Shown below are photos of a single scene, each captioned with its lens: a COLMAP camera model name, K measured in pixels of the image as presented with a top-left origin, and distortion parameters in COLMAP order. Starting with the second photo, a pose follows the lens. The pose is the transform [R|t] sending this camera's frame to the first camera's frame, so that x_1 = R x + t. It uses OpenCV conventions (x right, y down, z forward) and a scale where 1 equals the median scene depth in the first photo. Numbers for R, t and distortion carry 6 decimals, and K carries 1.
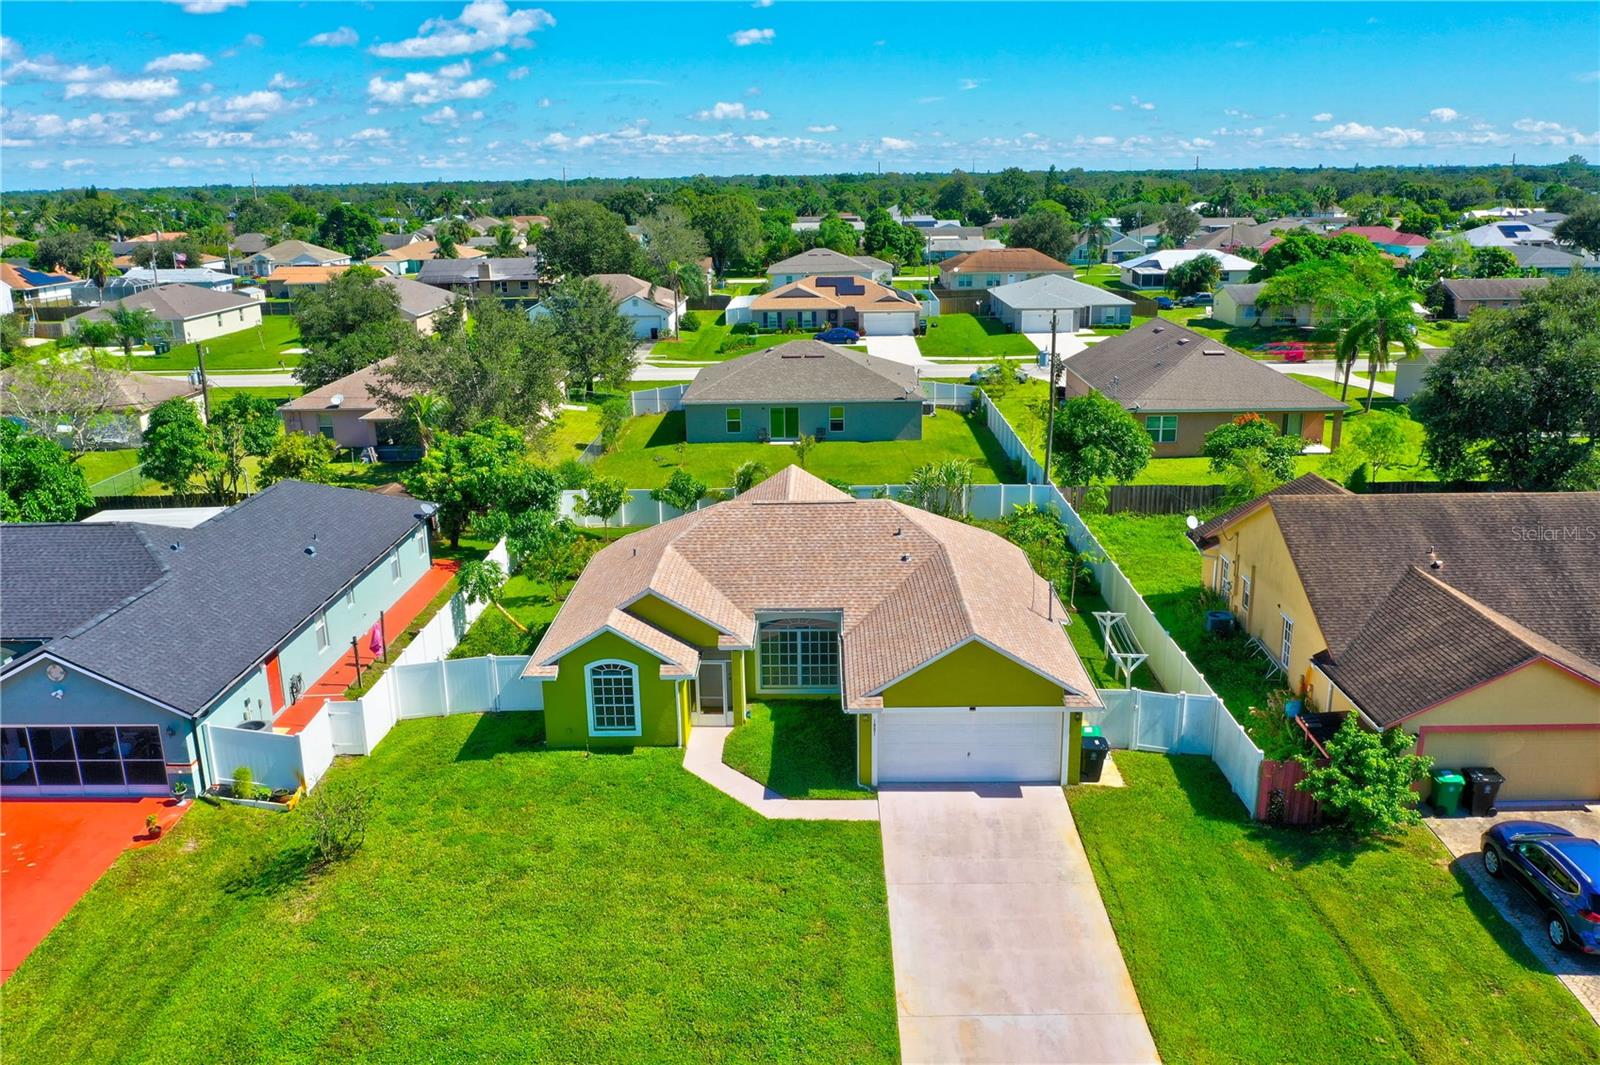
lens RADIAL K [[1242.5, 0, 809.4], [0, 1242.5, 525.6], [0, 0, 1]] dist [-0.024311, -0.005370]
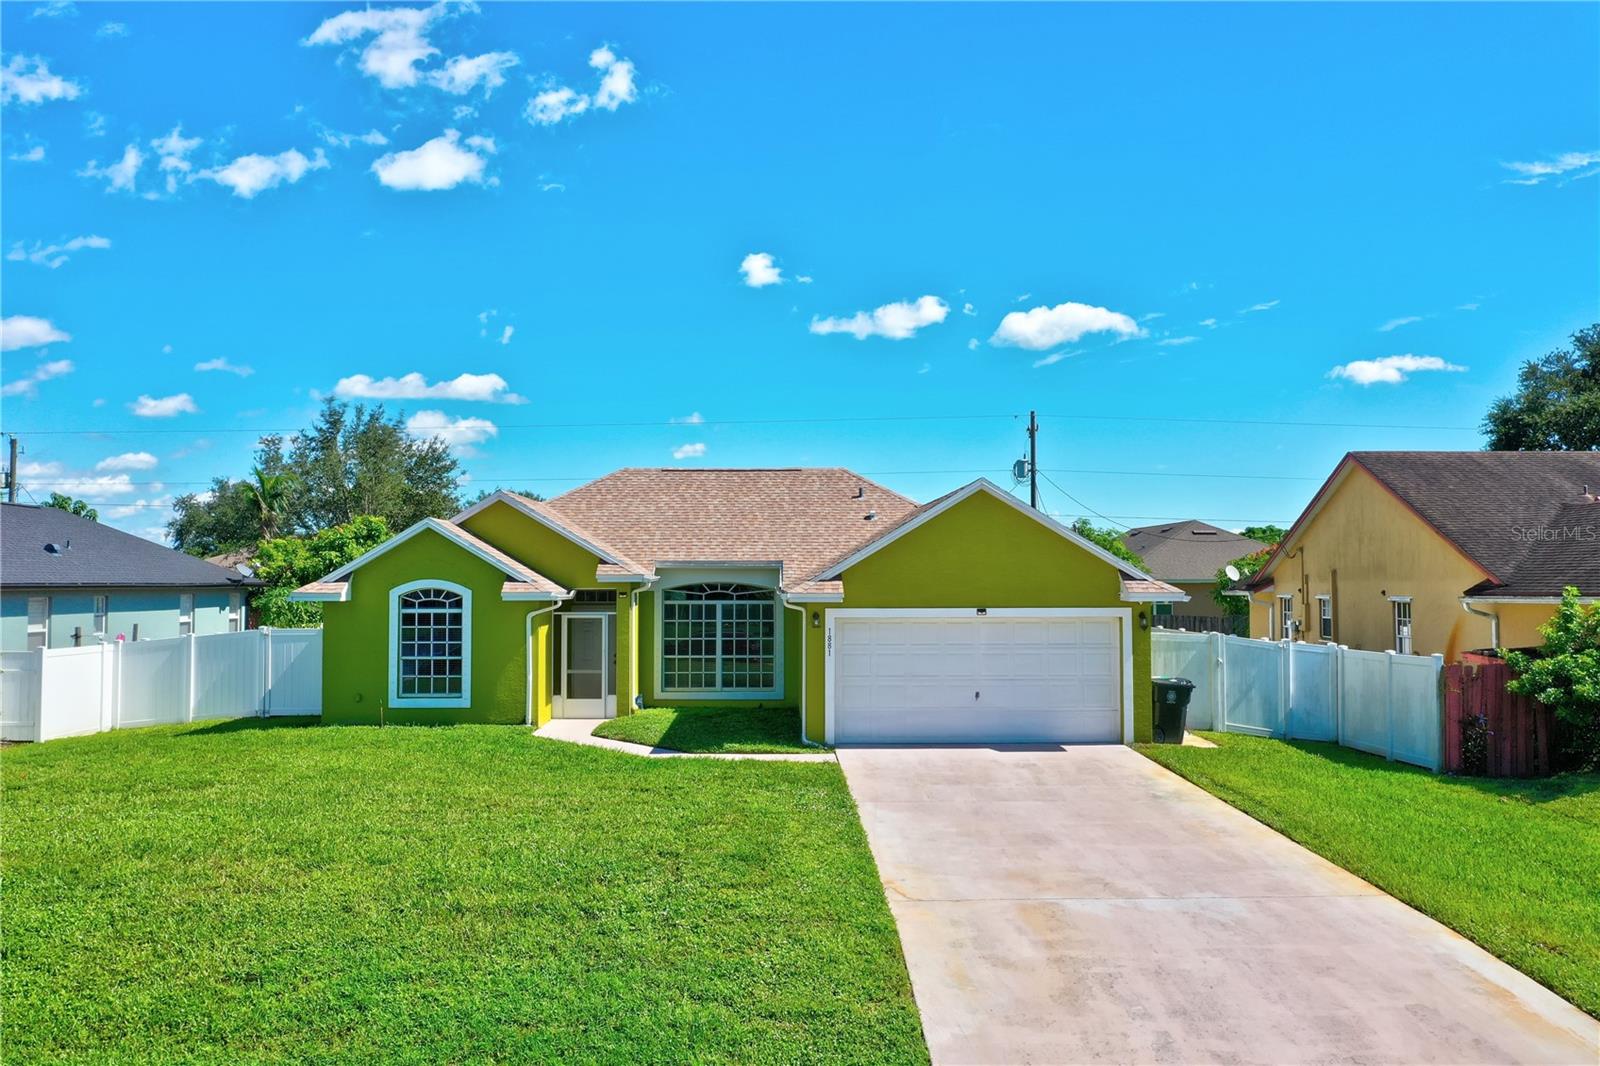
lens RADIAL K [[1242.5, 0, 809.4], [0, 1242.5, 526.1], [0, 0, 1]] dist [-0.024311, -0.005370]
pose [[0.999029, 0.014801, 0.041501, 0.013198], [-0.001008, 0.949328, -0.314284, 0.273536], [-0.044050, 0.313937, 0.948421, 0.336535]]
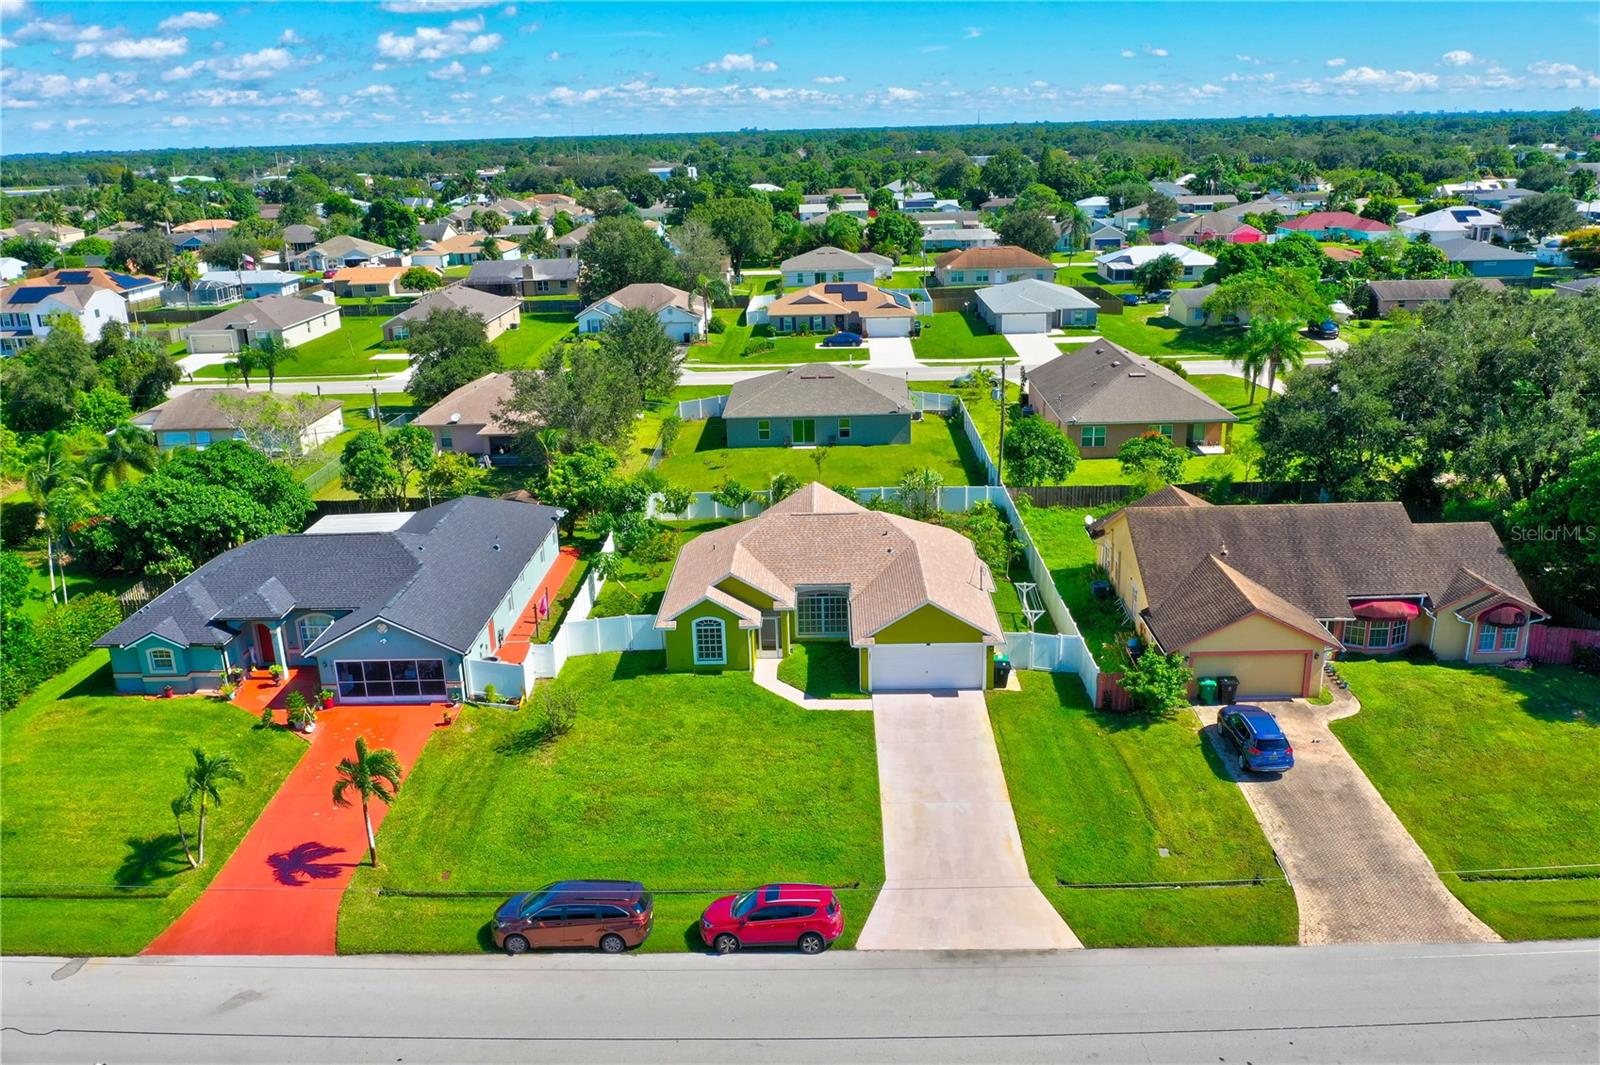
lens RADIAL K [[1242.5, 0, 809.4], [0, 1242.5, 525.6], [0, 0, 1]] dist [-0.024311, -0.005370]
pose [[0.999933, -0.009781, -0.006193, -0.014965], [0.009997, 0.999304, 0.035929, -0.065853], [0.005837, -0.035989, 0.999335, -0.592807]]
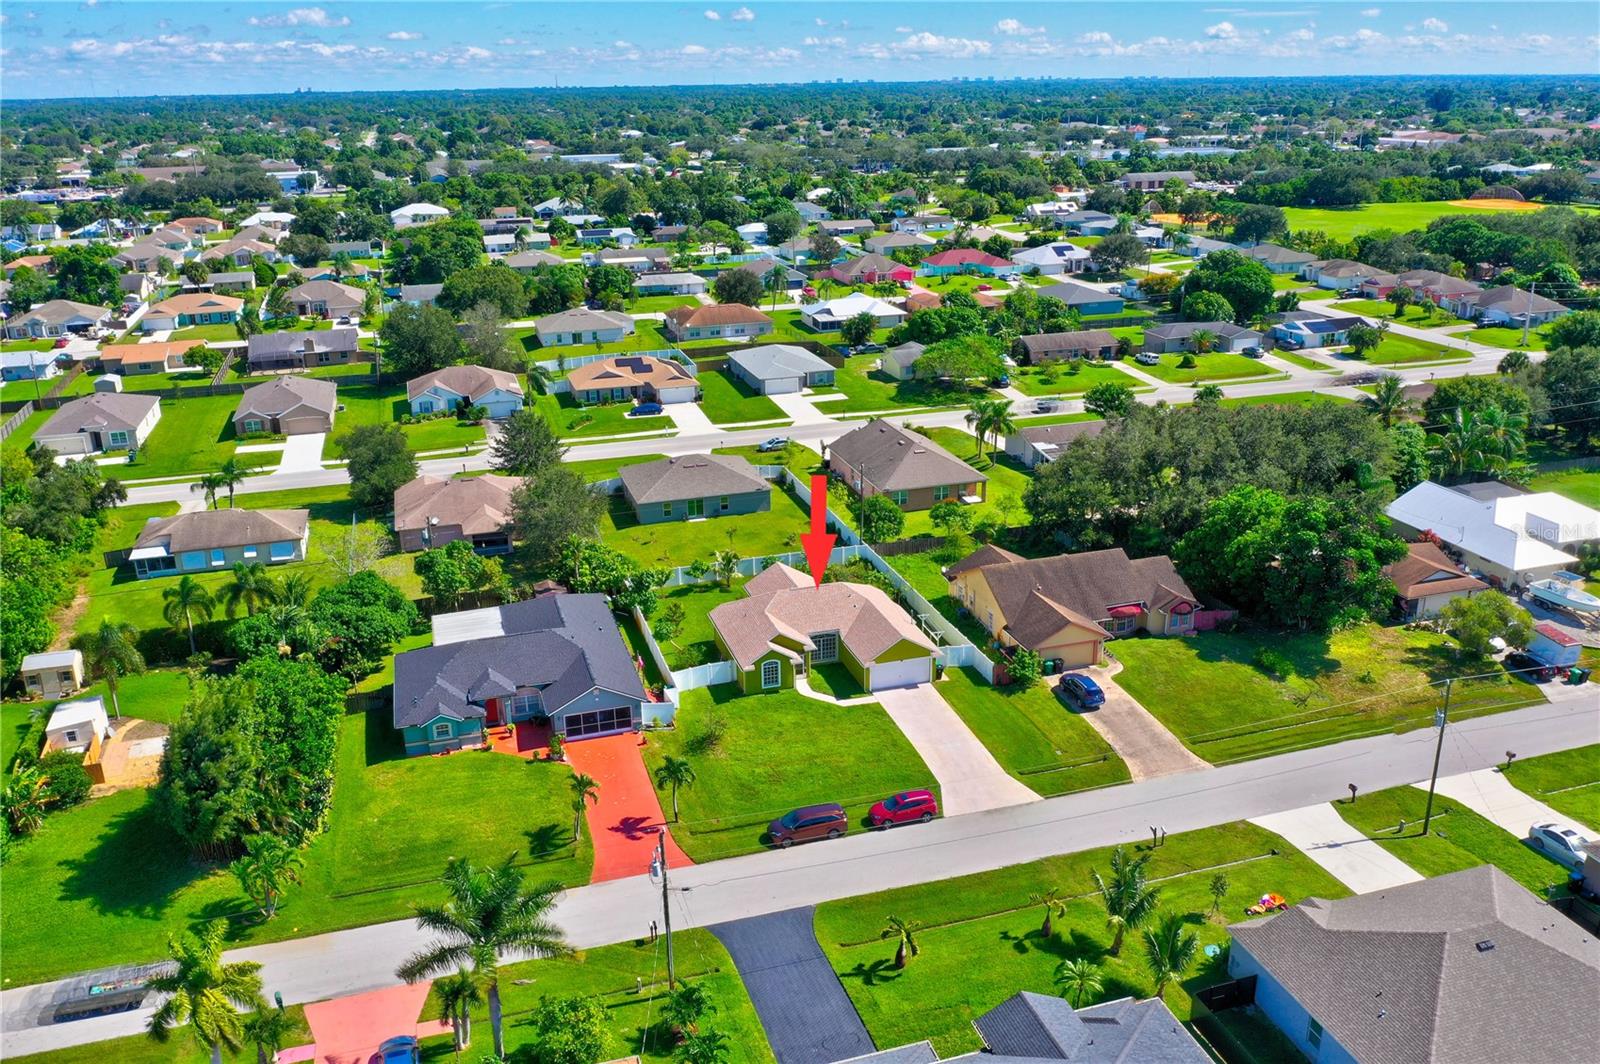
lens RADIAL K [[1269.3, 0, 806.6], [0, 1269.3, 526.2], [0, 0, 1]] dist [-0.021084, -0.001180]
pose [[0.950914, -0.100441, 0.292703, -0.832960], [0.082674, 0.993937, 0.072486, -0.363734], [-0.298209, -0.044729, 0.953452, -1.601748]]
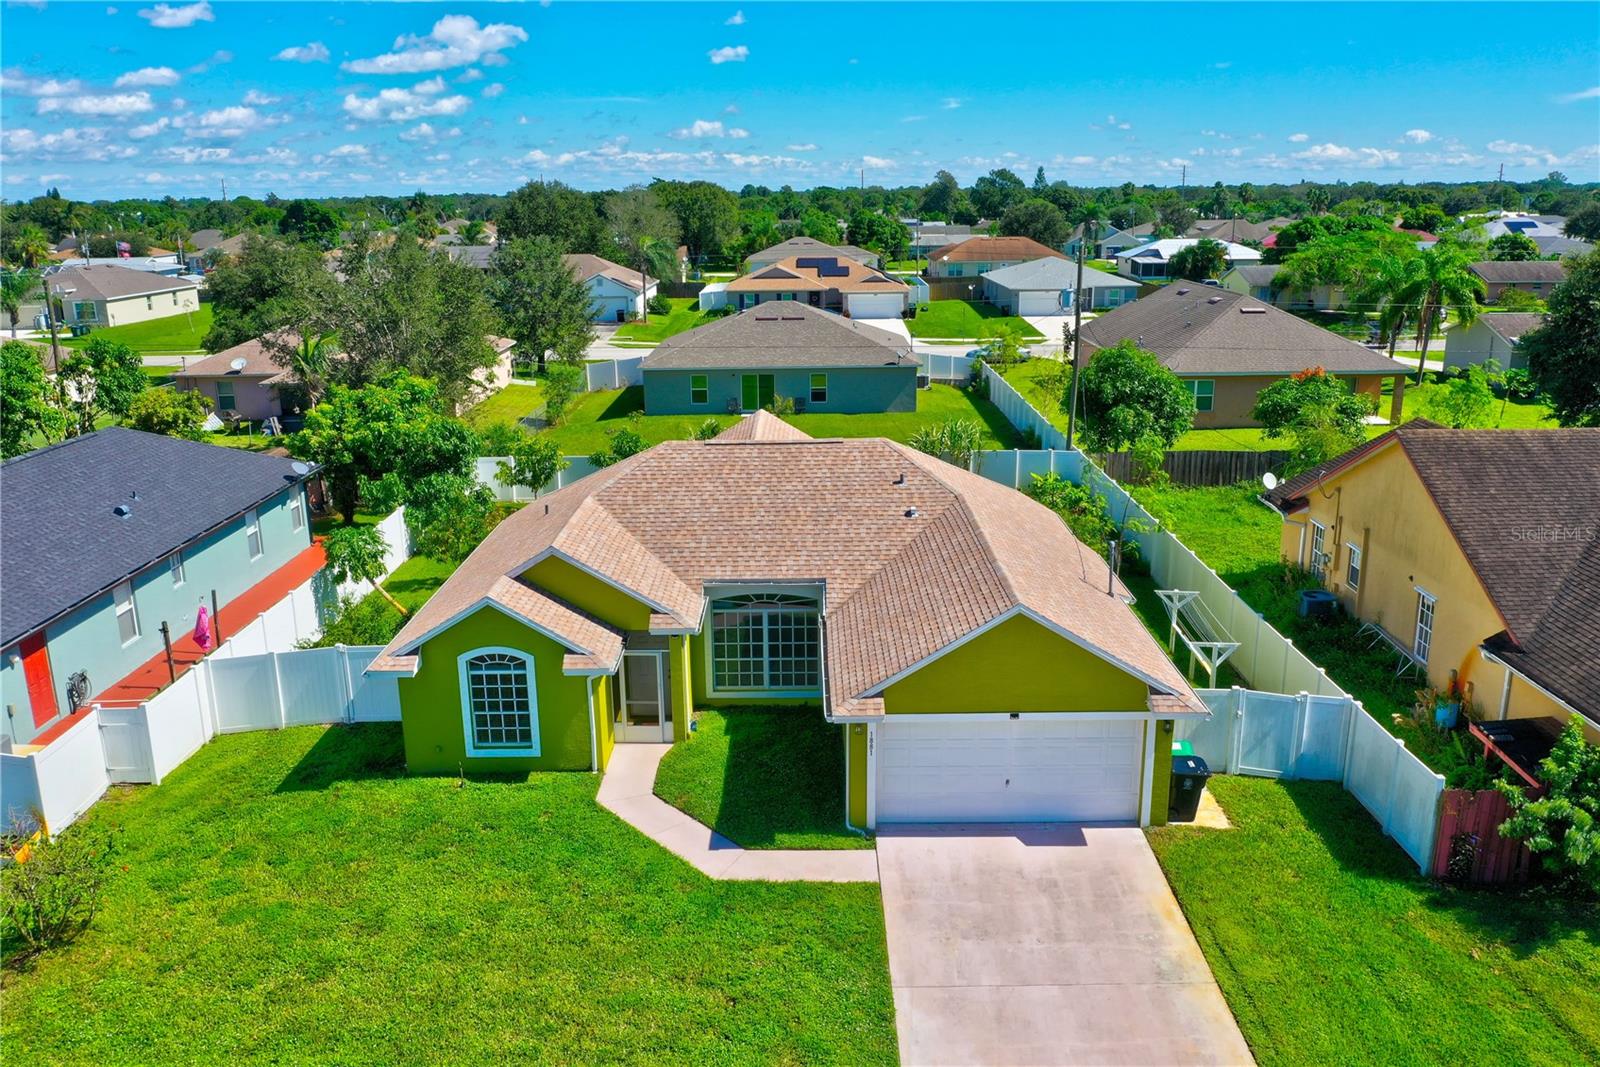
lens RADIAL K [[1242.5, 0, 809.4], [0, 1242.5, 526.6], [0, 0, 1]] dist [-0.024311, -0.005370]
pose [[0.999905, -0.000107, 0.013799, 0.007904], [0.000286, 0.999916, -0.012974, 0.046190], [-0.013797, 0.012977, 0.999821, 0.279980]]
